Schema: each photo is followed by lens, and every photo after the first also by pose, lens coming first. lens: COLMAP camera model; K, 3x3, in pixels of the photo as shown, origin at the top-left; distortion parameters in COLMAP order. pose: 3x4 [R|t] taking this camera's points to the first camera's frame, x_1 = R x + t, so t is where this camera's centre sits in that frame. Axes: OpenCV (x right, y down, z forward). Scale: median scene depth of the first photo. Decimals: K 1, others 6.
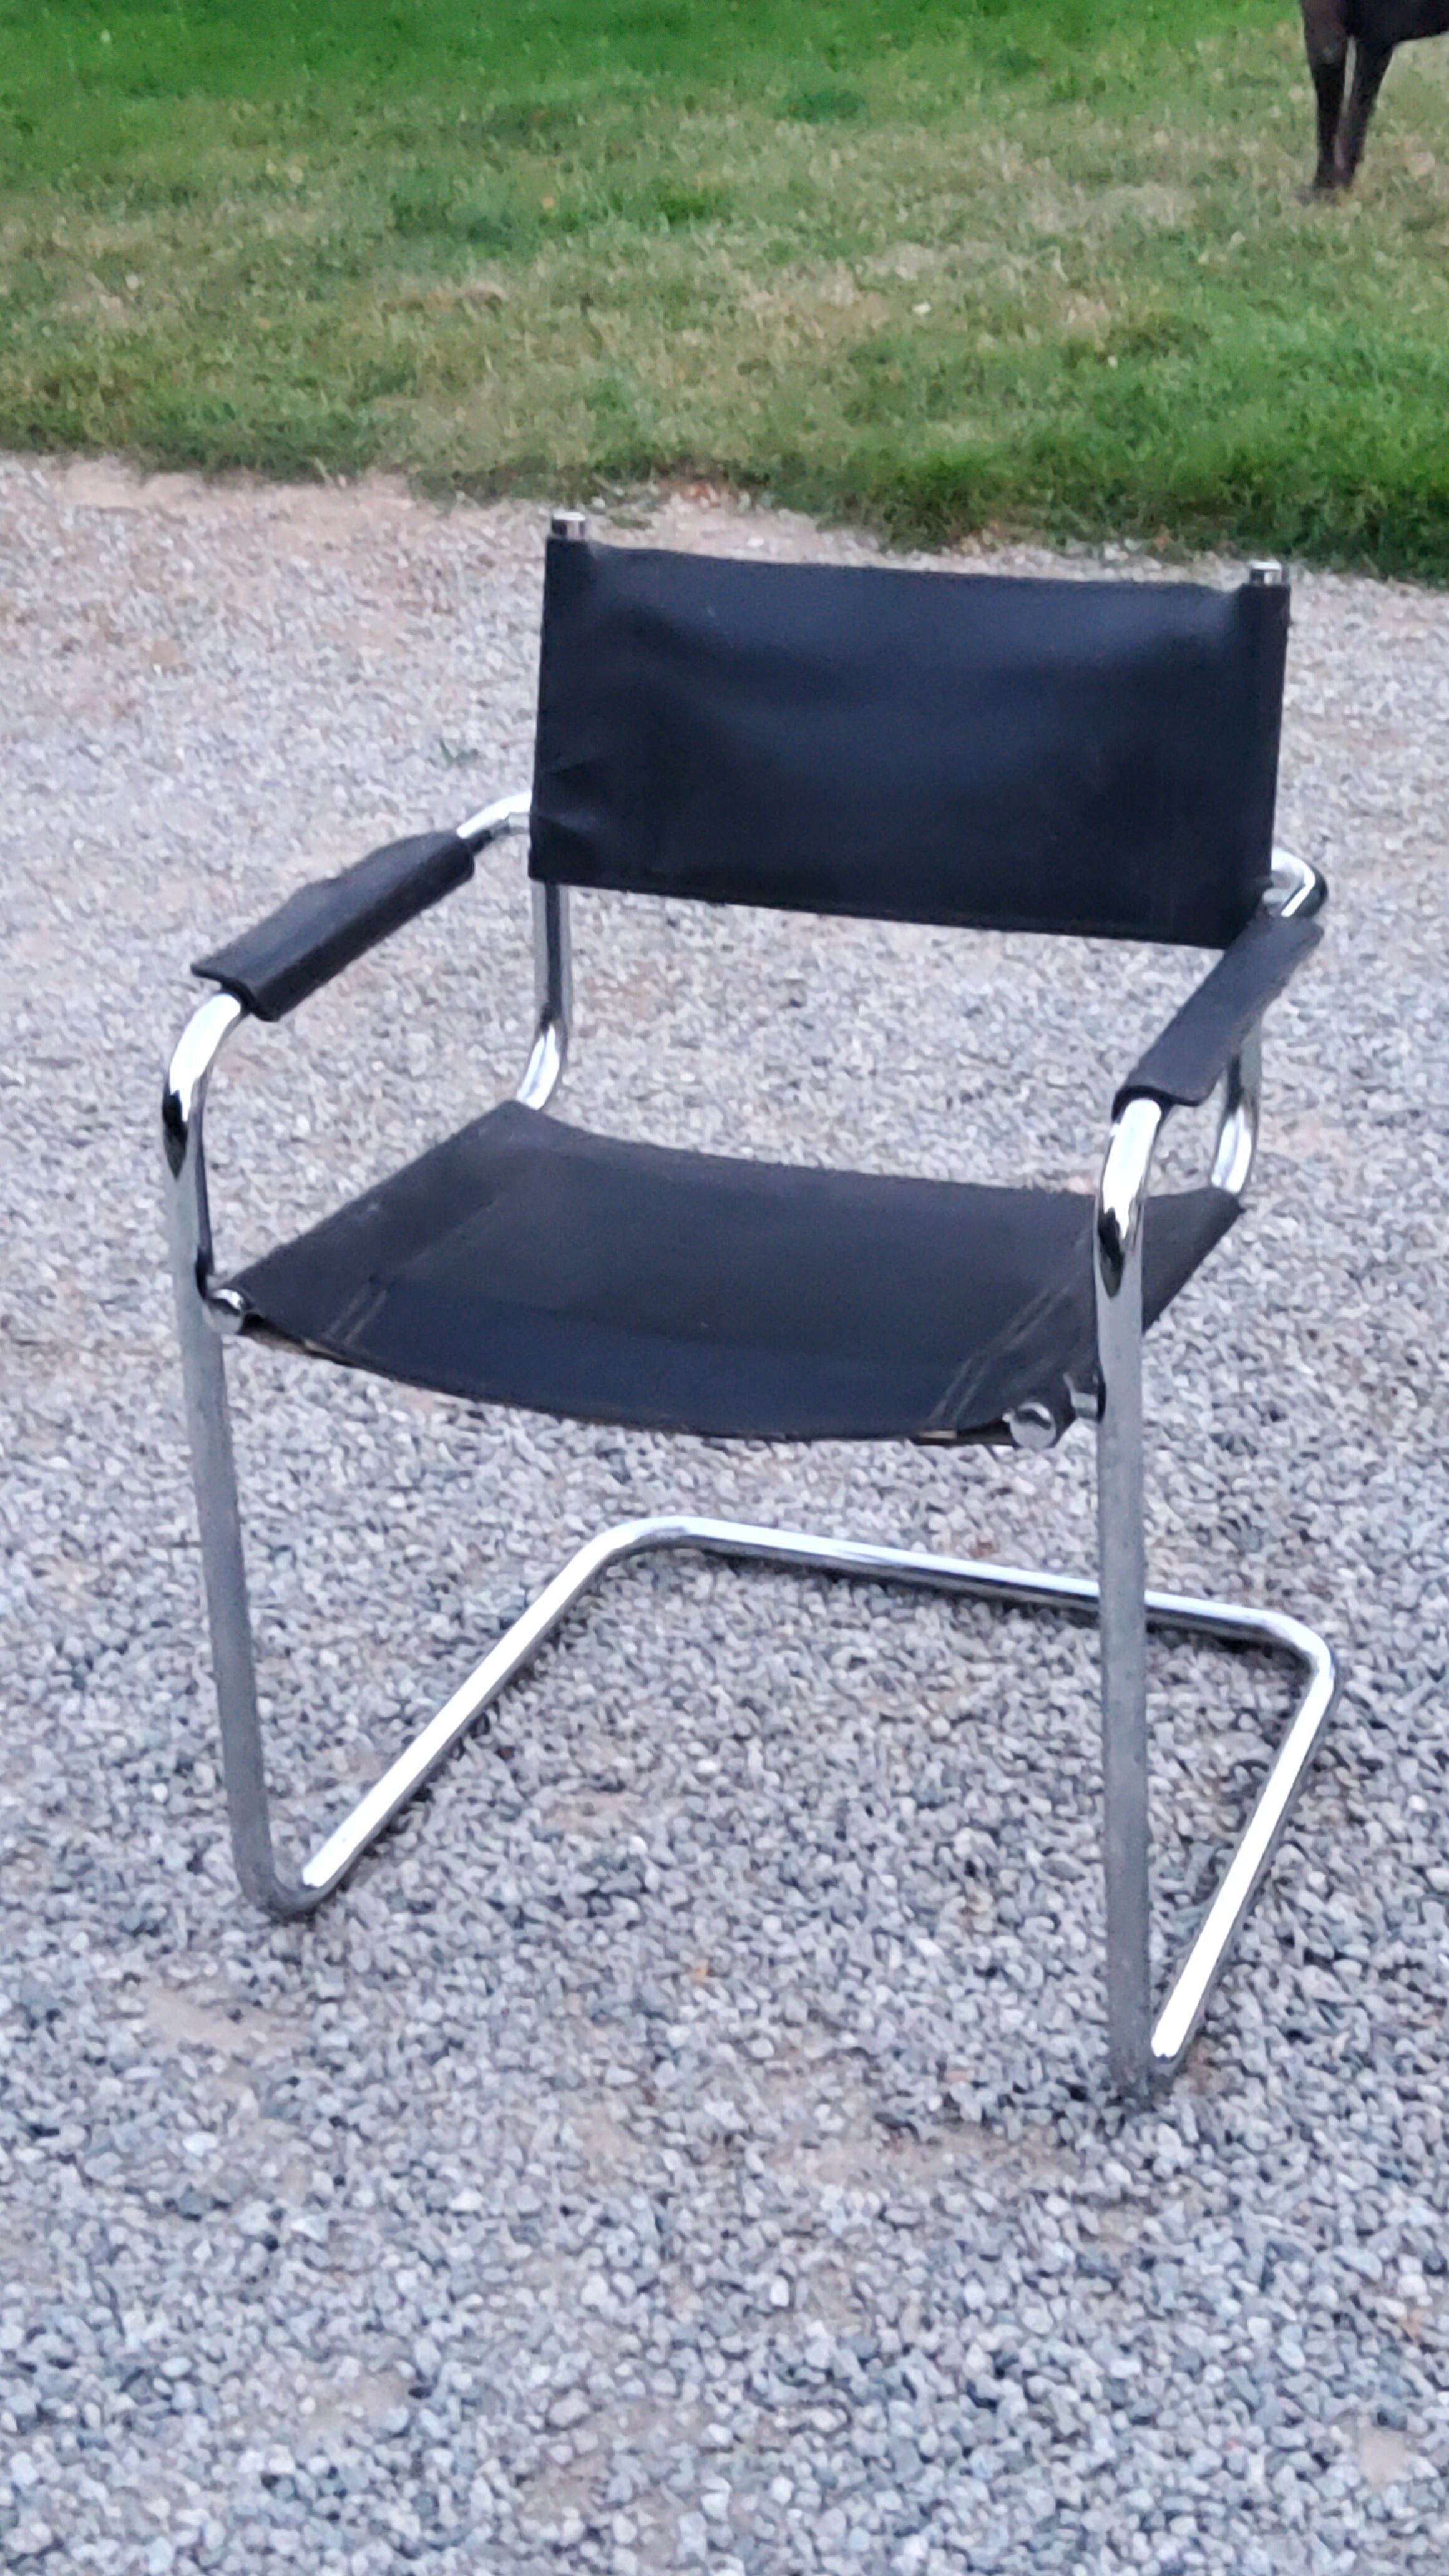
lens RADIAL K [[3944.0, 0, 790.9], [0, 3944.0, 1236.6], [0, 0, 1]] dist [0.108742, 0.000000]
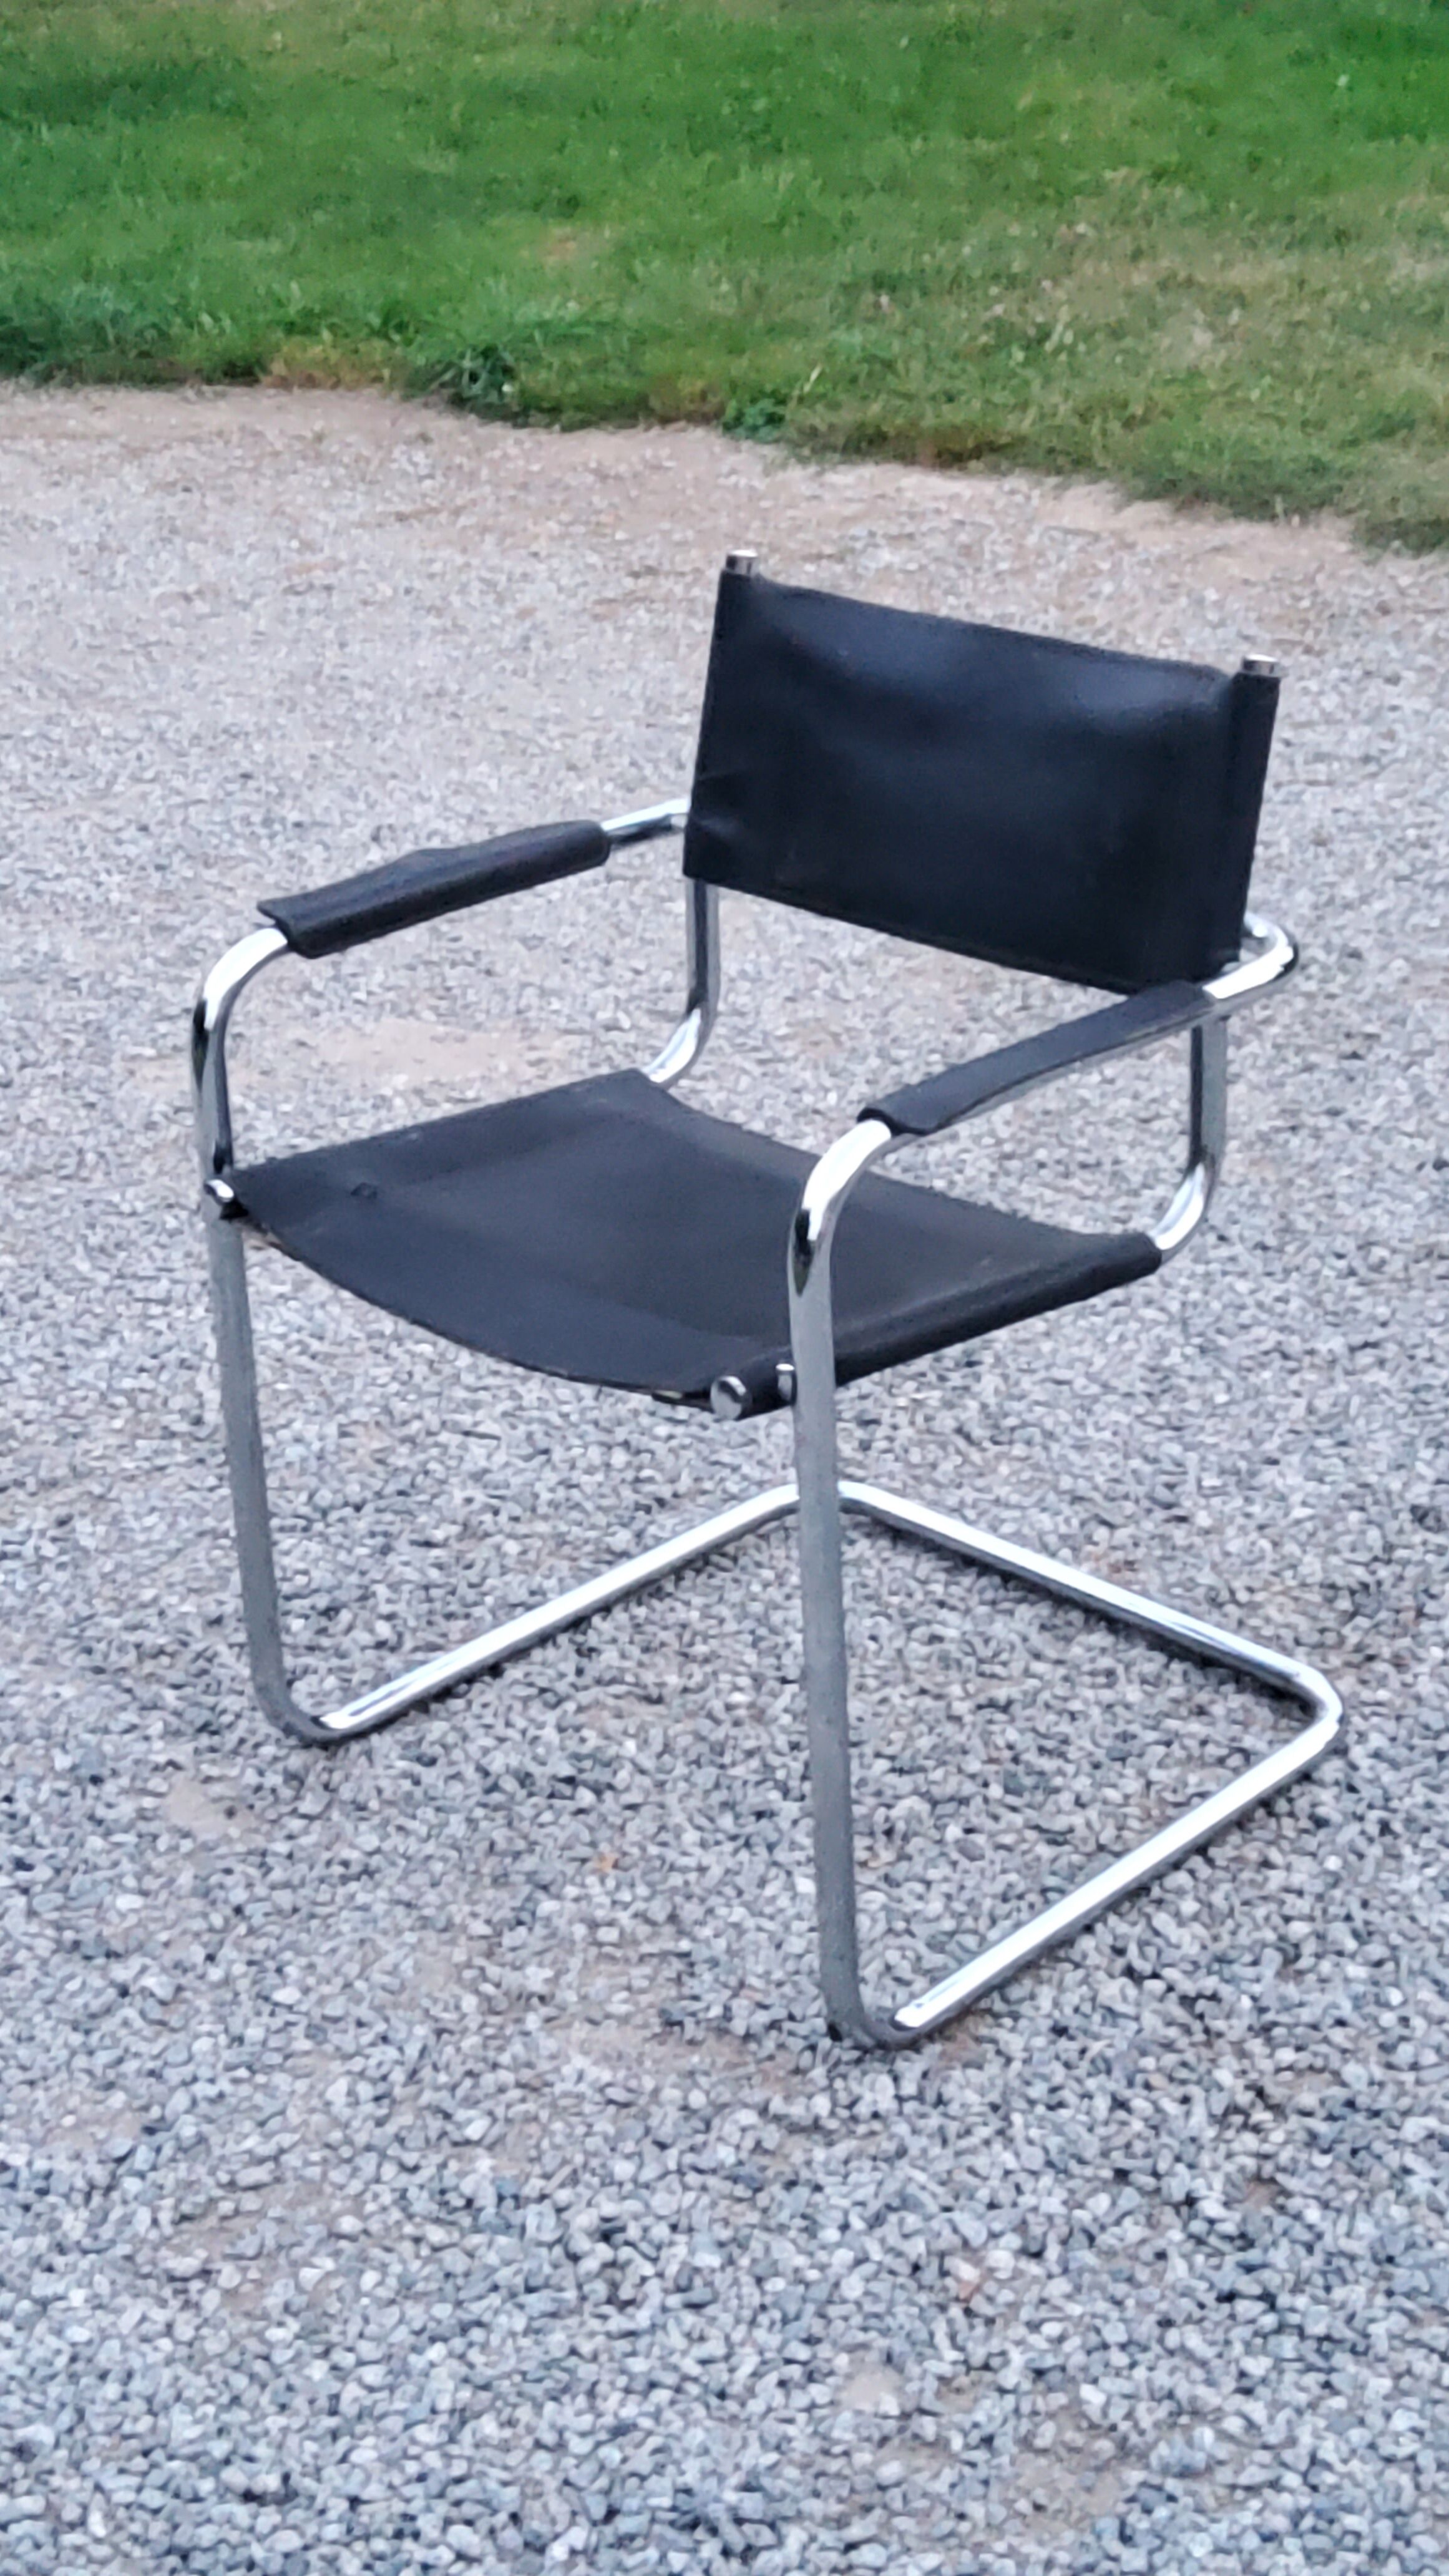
lens RADIAL K [[3944.0, 0, 789.5], [0, 3944.0, 1314.8], [0, 0, 1]] dist [0.108742, 0.000000]
pose [[0.917484, 0.160594, -0.363913, 0.377078], [-0.156606, 0.986824, 0.040654, -0.017144], [0.365647, 0.019692, 0.930545, -0.011652]]
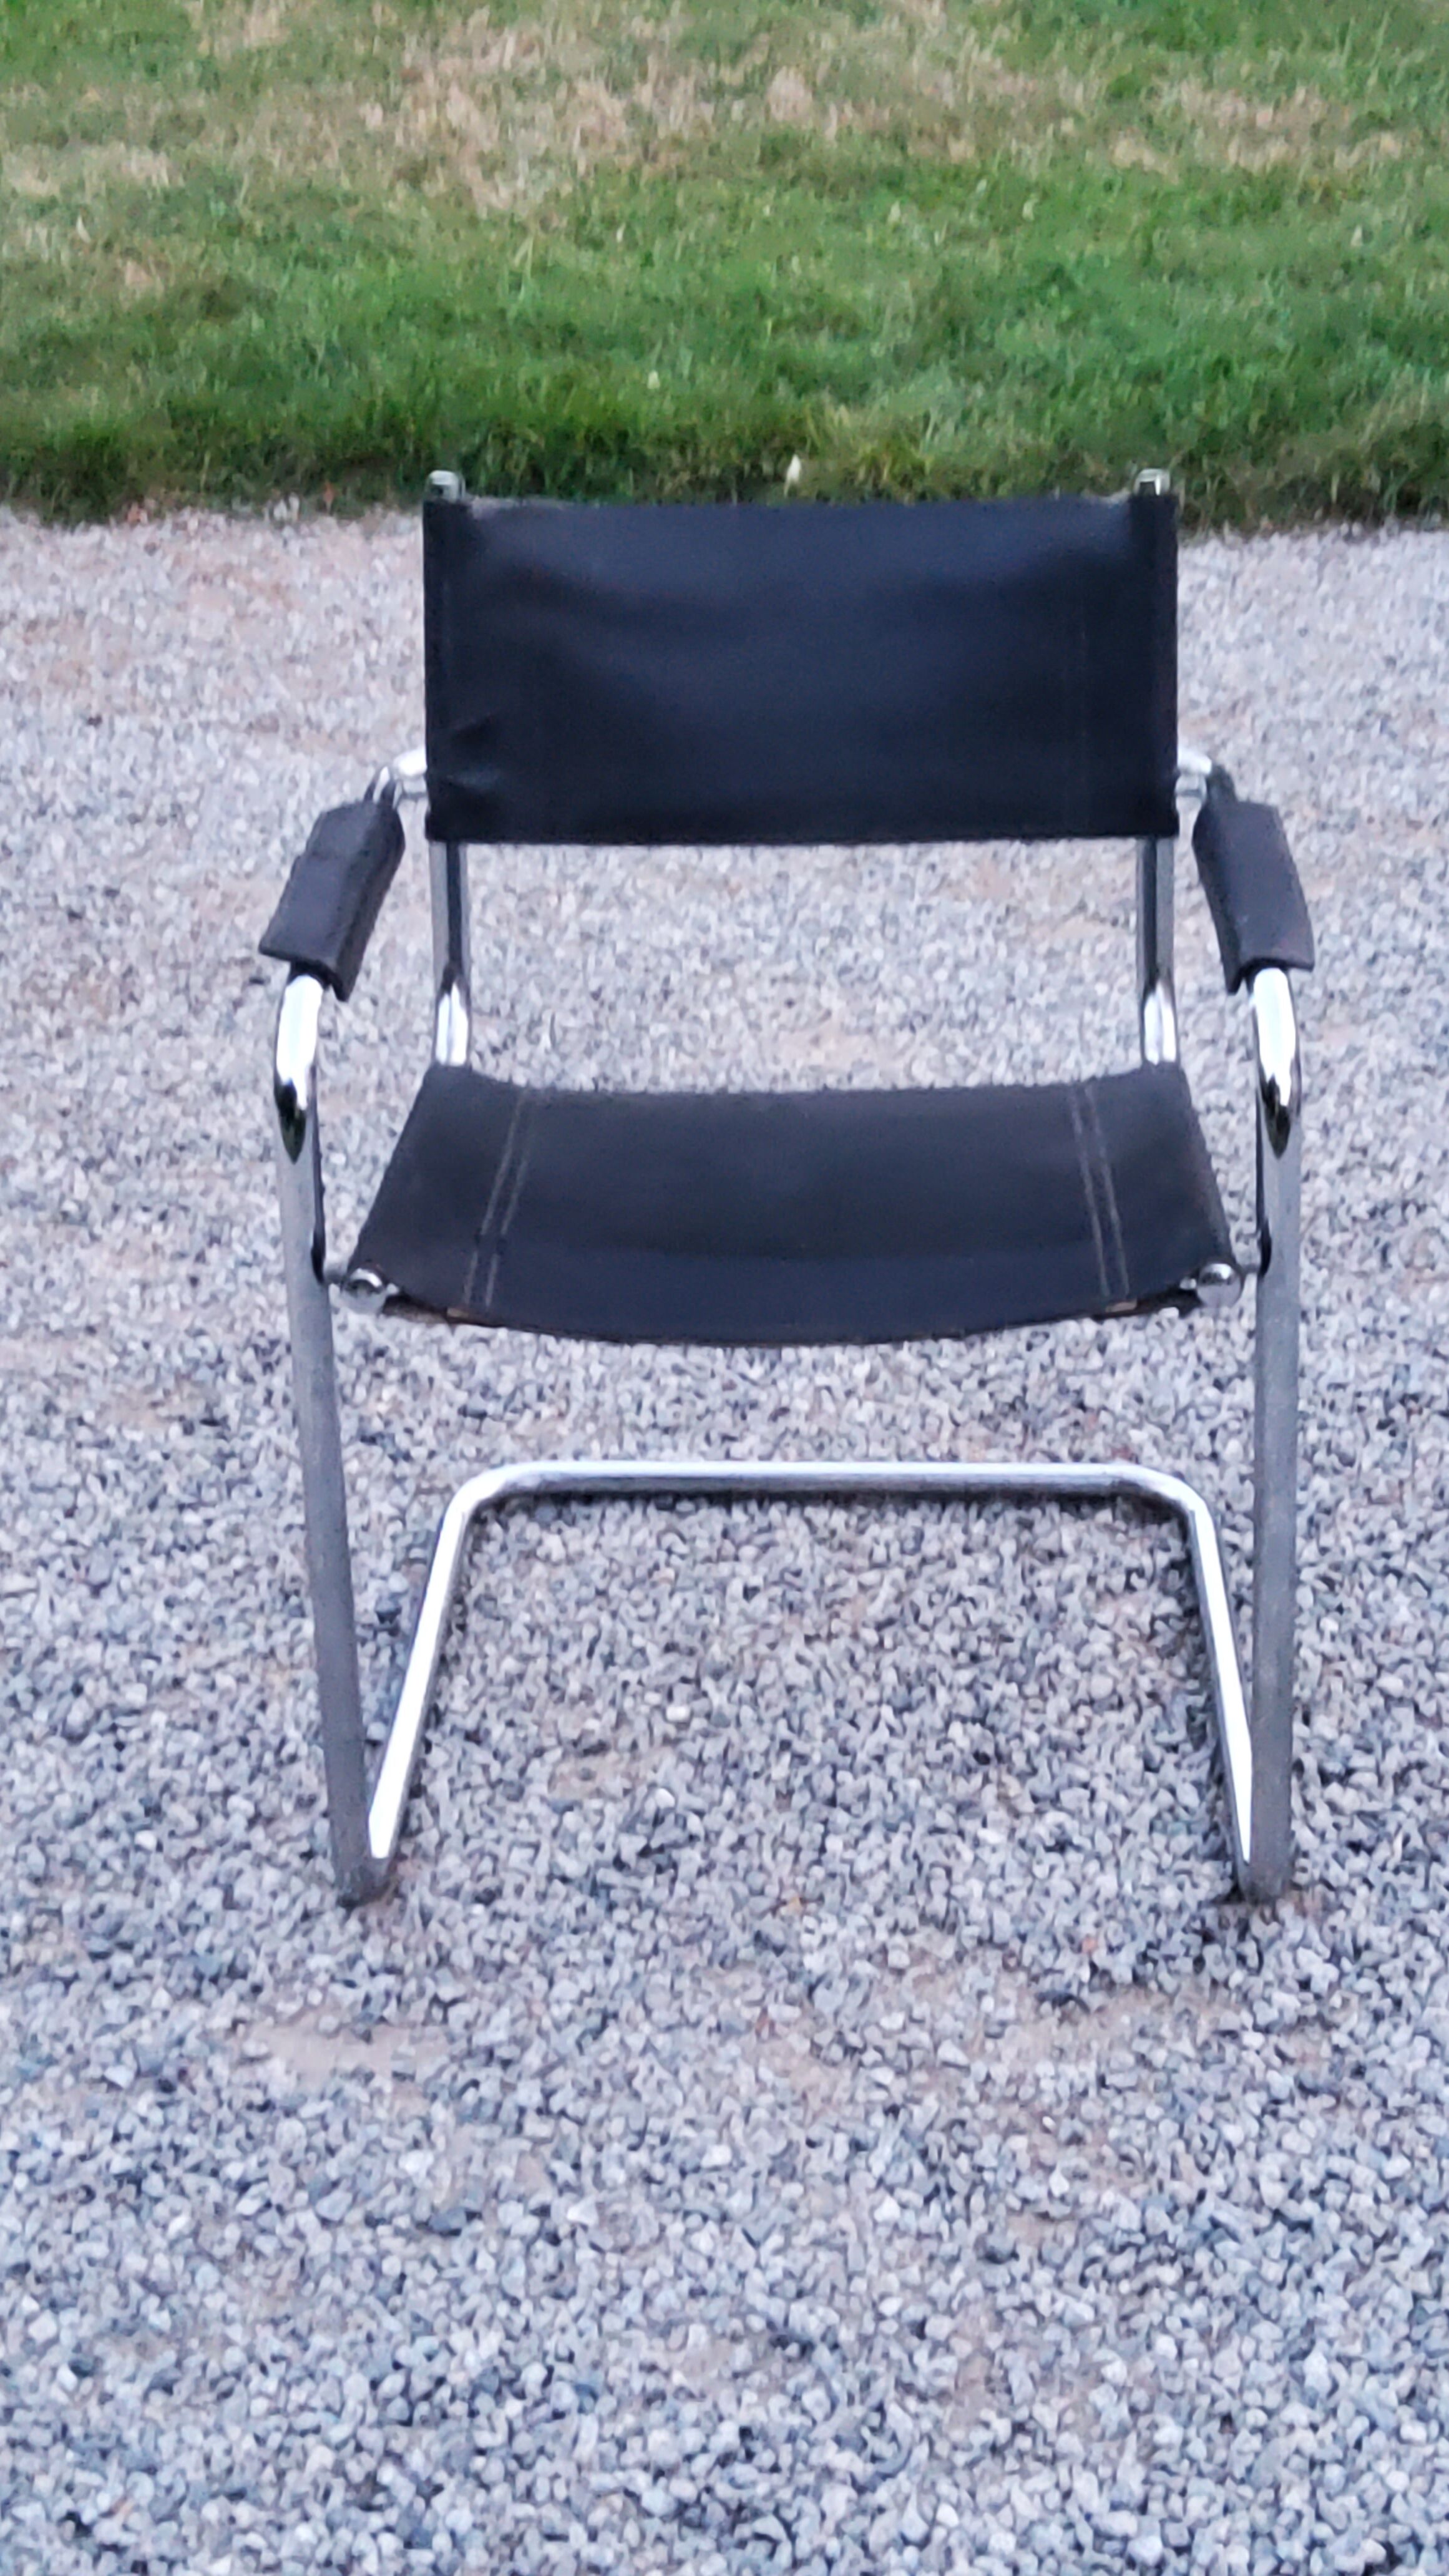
lens RADIAL K [[3944.0, 0, 804.7], [0, 3944.0, 1203.1], [0, 0, 1]] dist [0.108742, 0.000000]
pose [[0.932069, -0.134265, 0.336482, -0.318485], [0.133197, 0.990739, 0.026369, -0.017753], [-0.336906, 0.020241, 0.941321, 0.034317]]
